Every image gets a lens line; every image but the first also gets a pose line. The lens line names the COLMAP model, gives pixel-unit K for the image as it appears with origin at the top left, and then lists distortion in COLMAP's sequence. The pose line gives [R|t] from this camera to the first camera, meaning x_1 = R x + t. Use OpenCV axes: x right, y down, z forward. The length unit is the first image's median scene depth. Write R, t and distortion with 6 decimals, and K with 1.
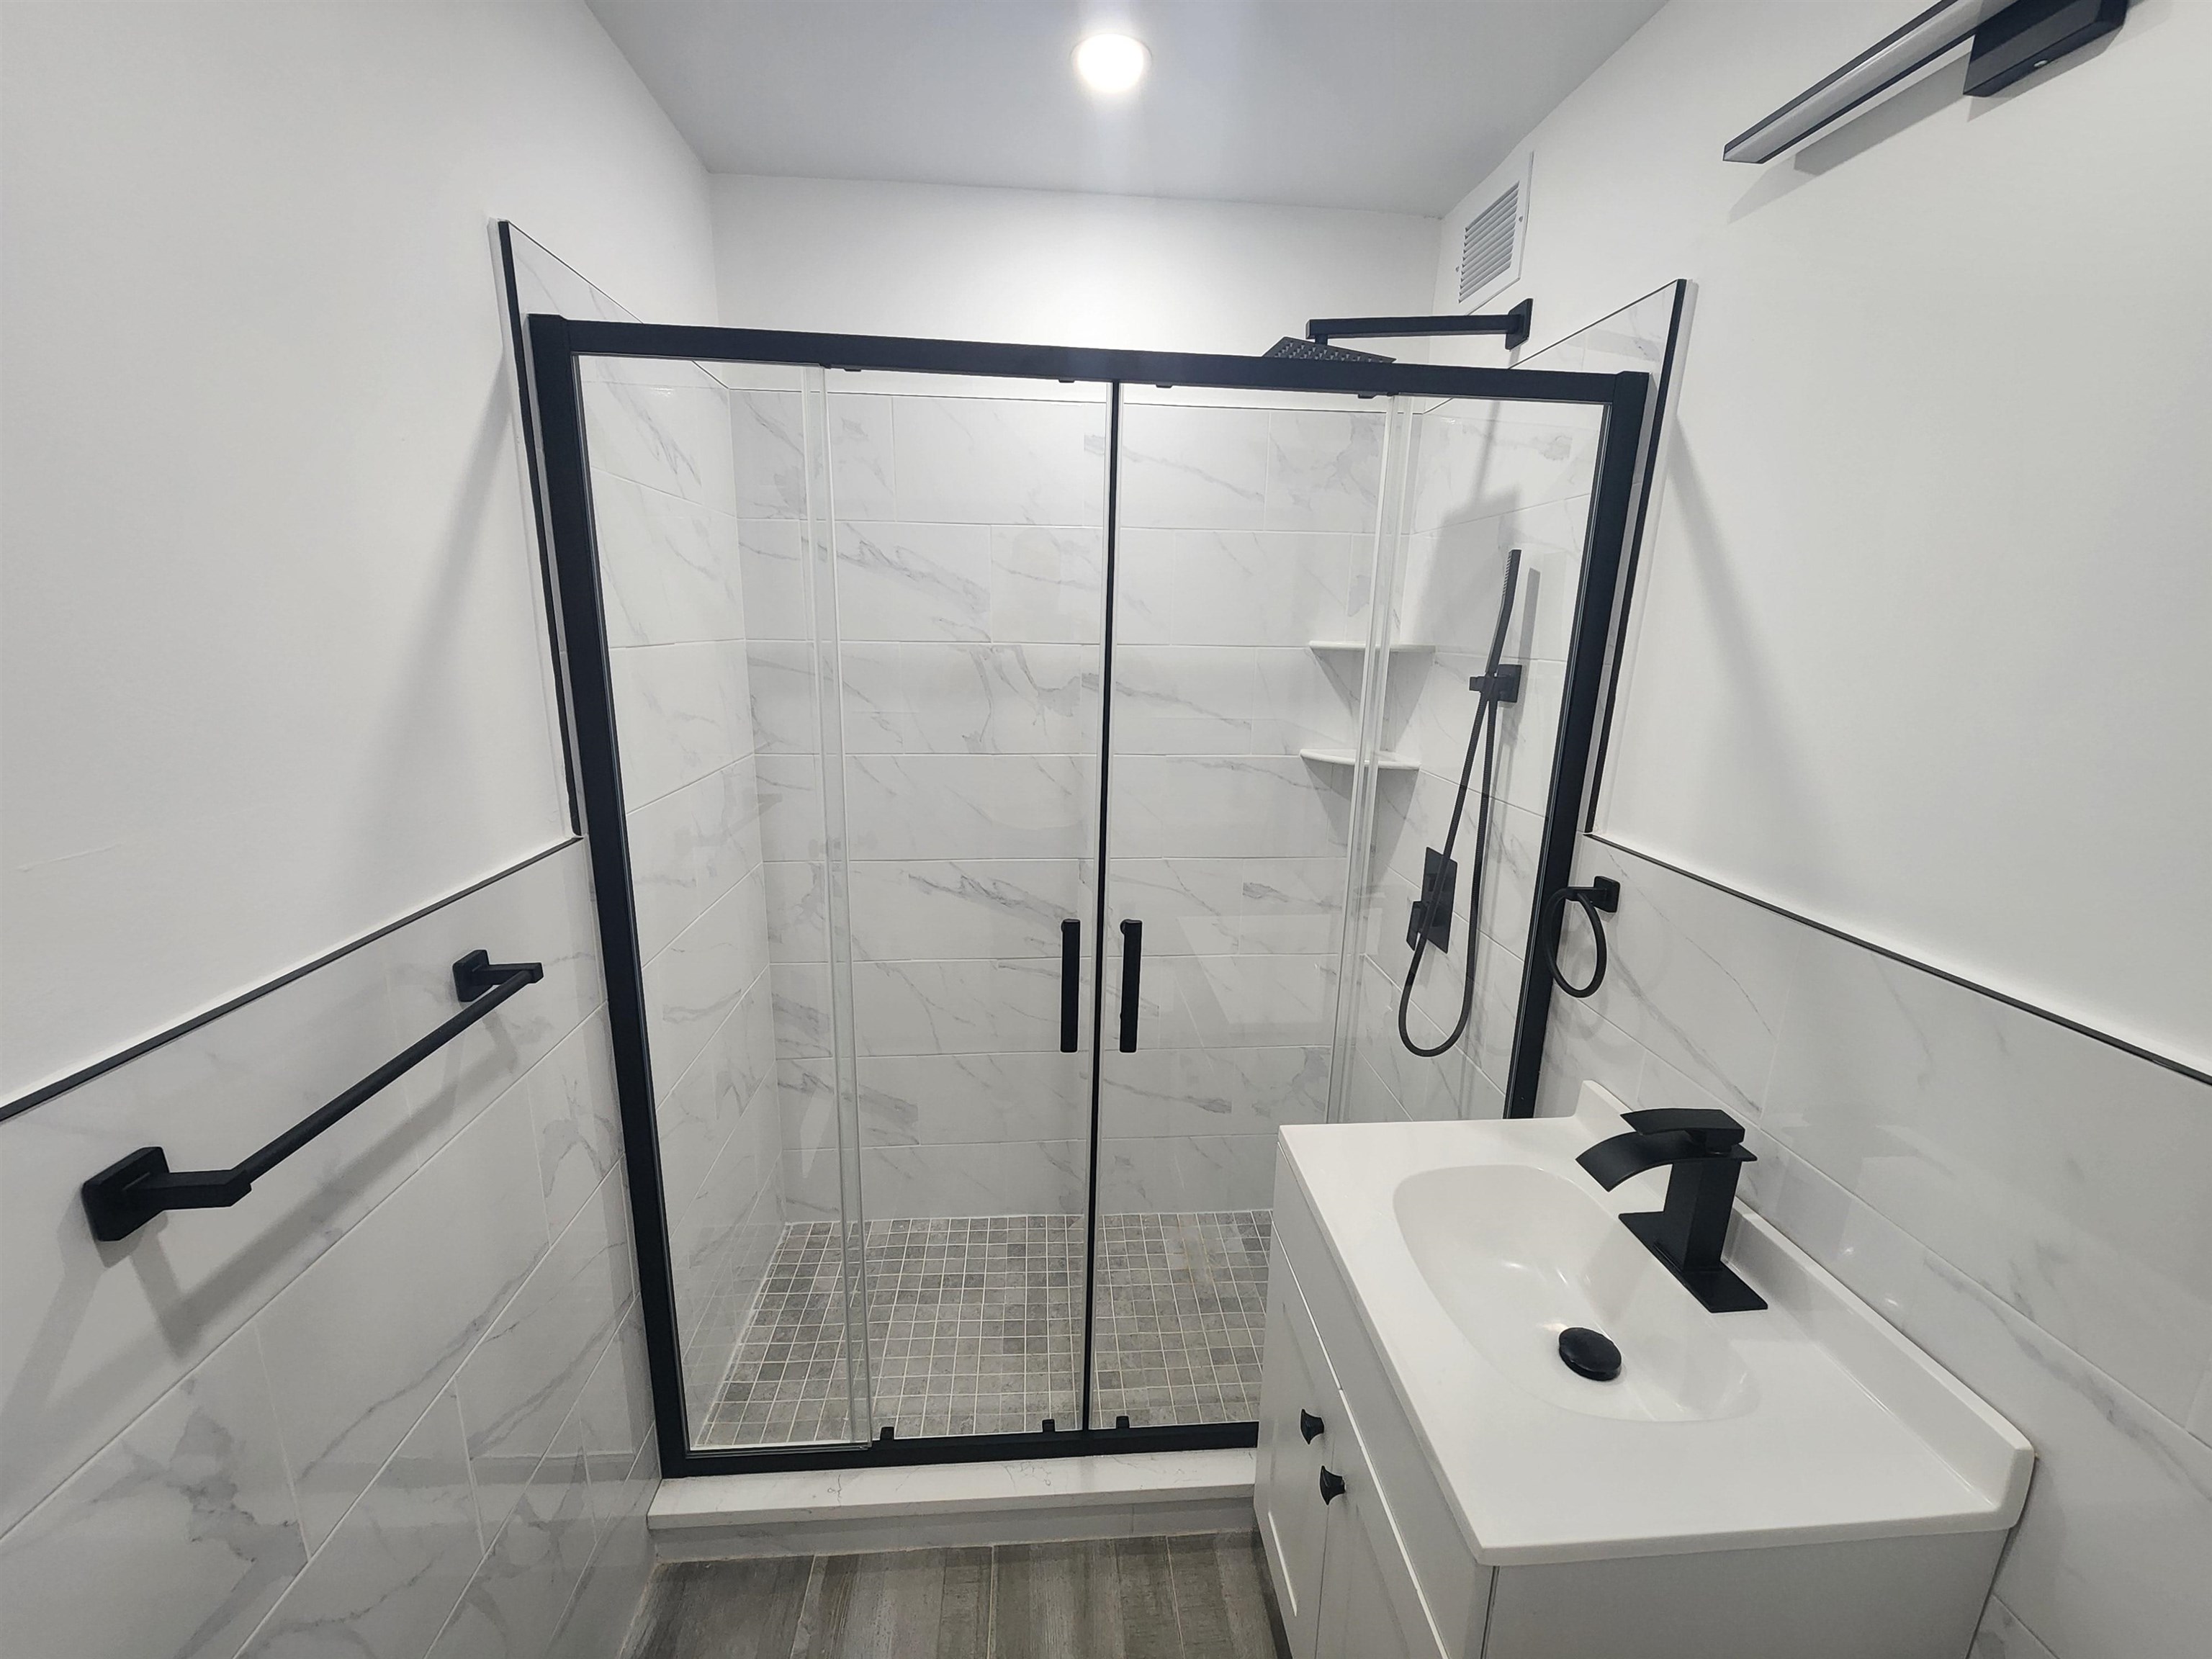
lens RADIAL K [[902.4, 0, 1099.2], [0, 902.4, 832.5], [0, 0, 1]] dist [-0.009536, -0.000587]
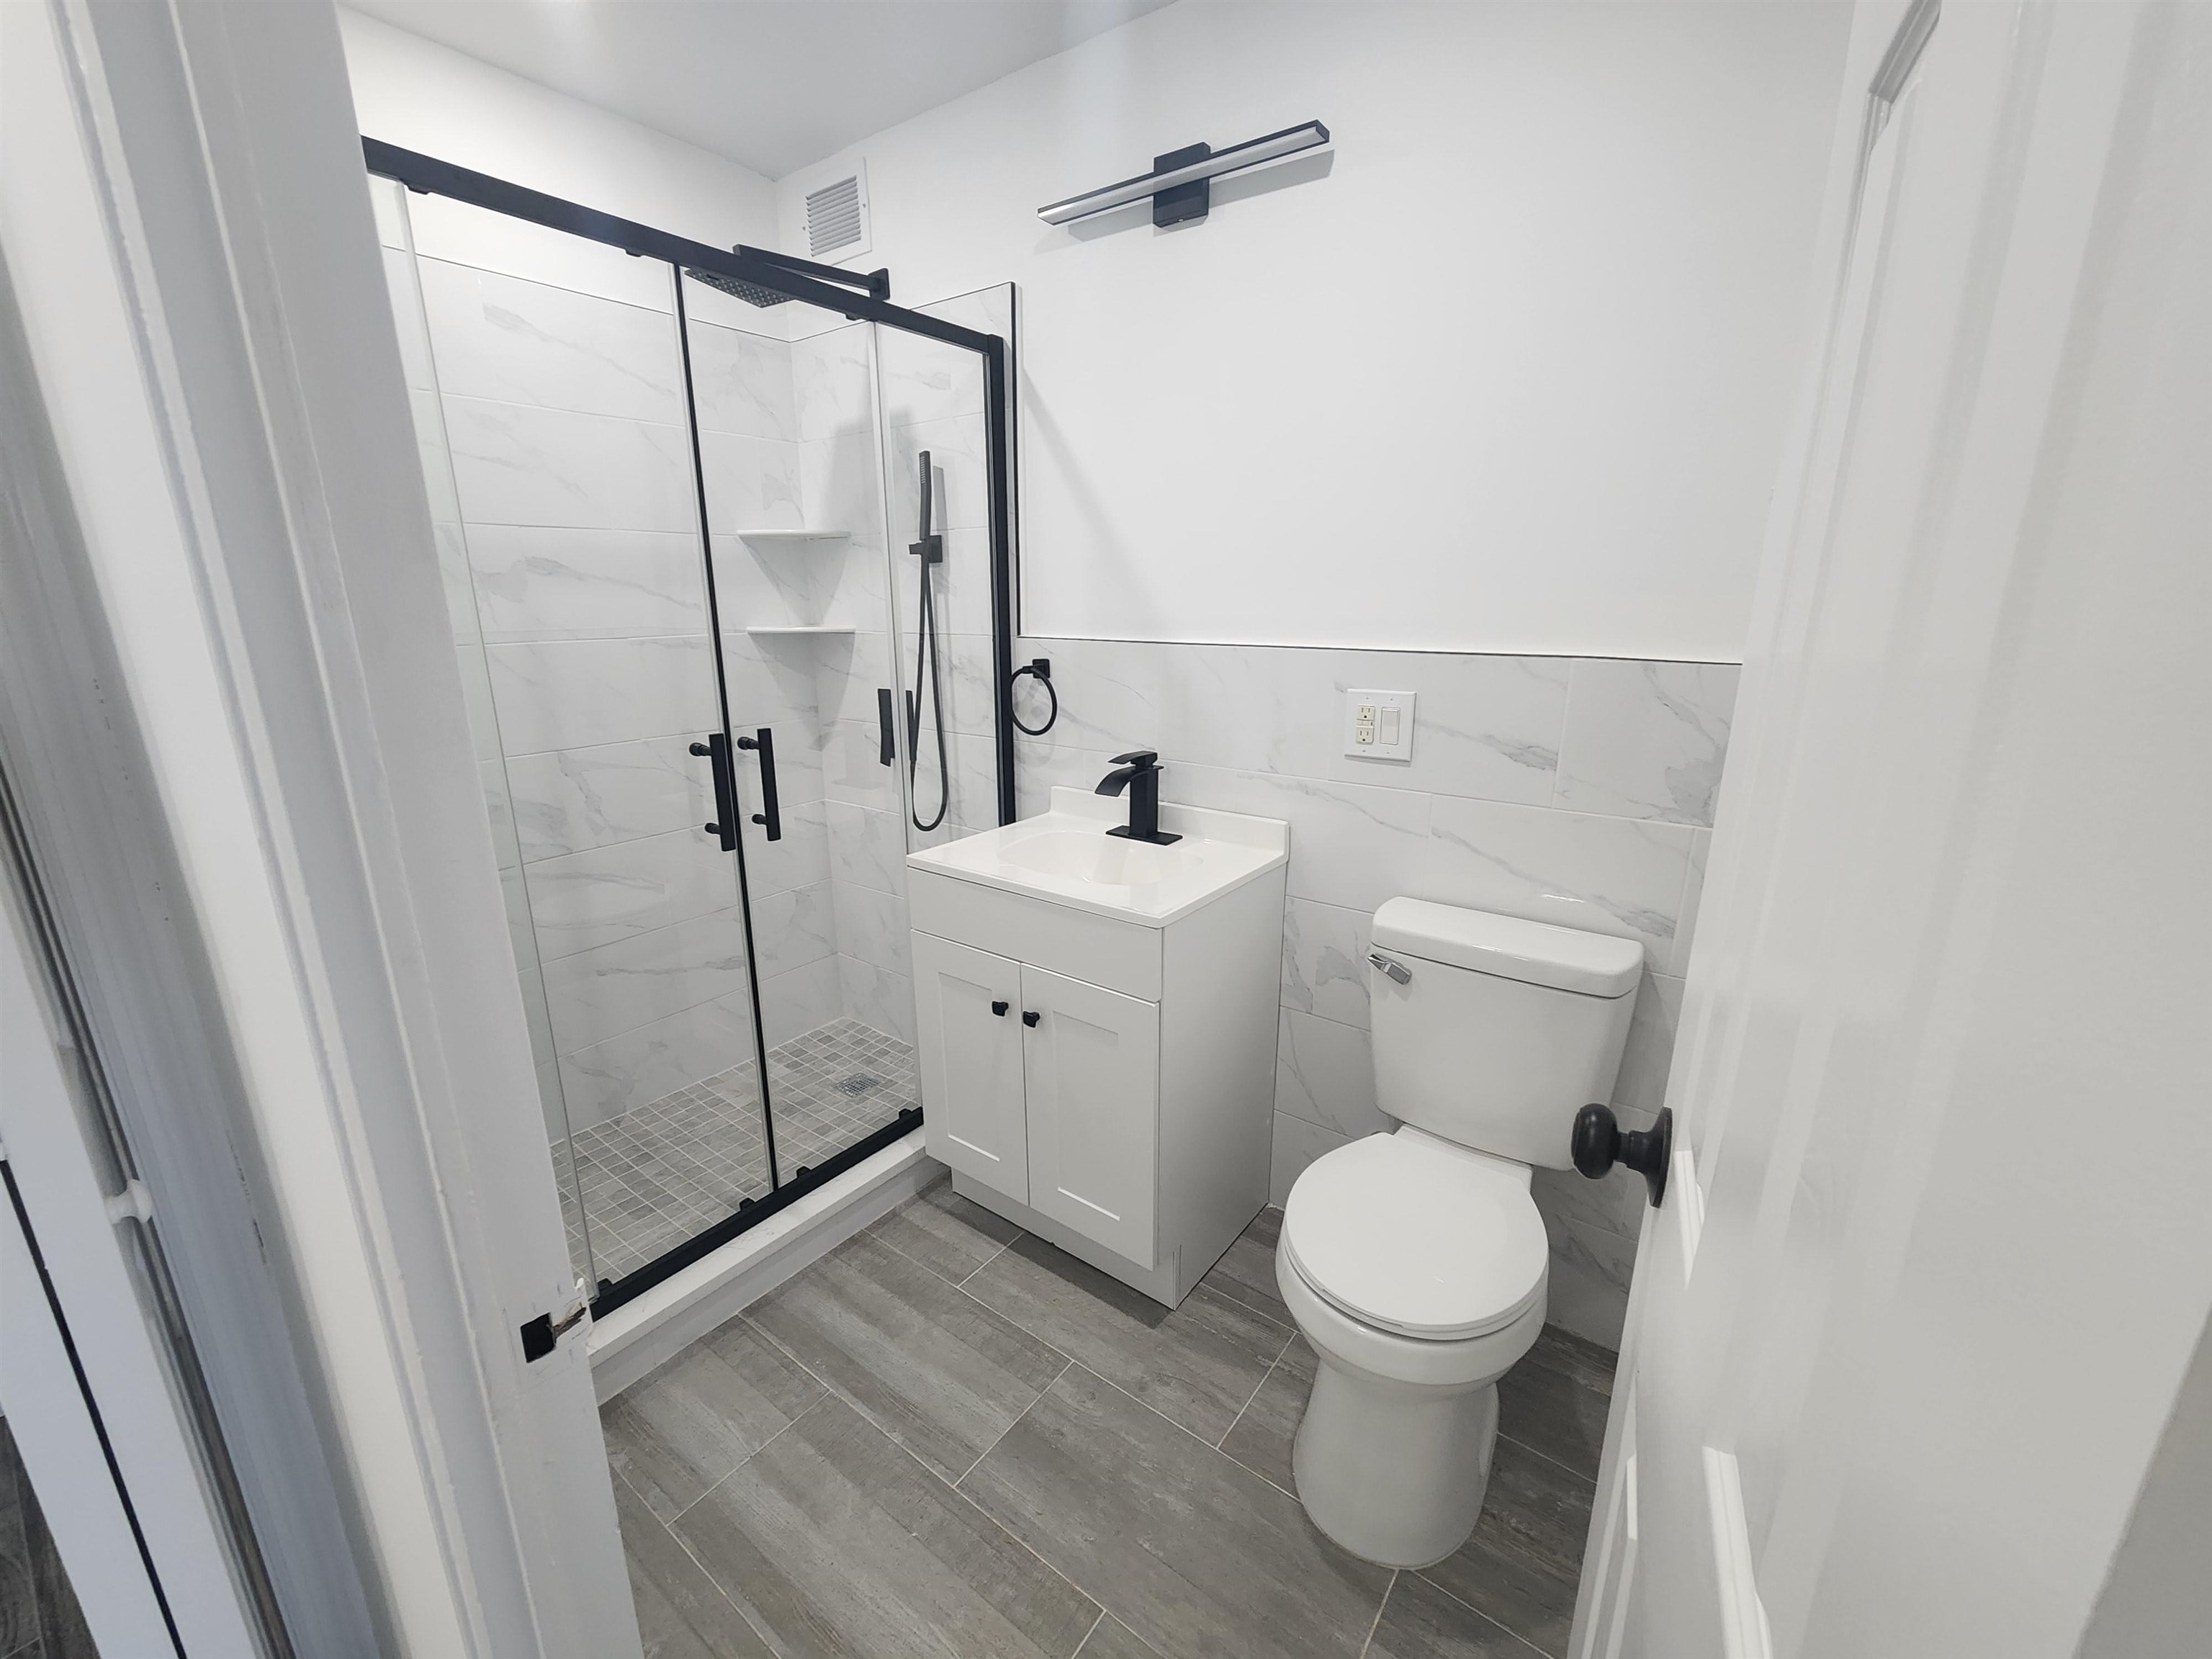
lens RADIAL K [[902.4, 0, 1122.6], [0, 902.4, 835.6], [0, 0, 1]] dist [-0.009536, -0.000587]
pose [[0.648289, -0.214586, 0.730530, -0.509564], [0.186802, 0.974965, 0.120613, 0.166545], [-0.738123, 0.058272, 0.672145, -0.156130]]
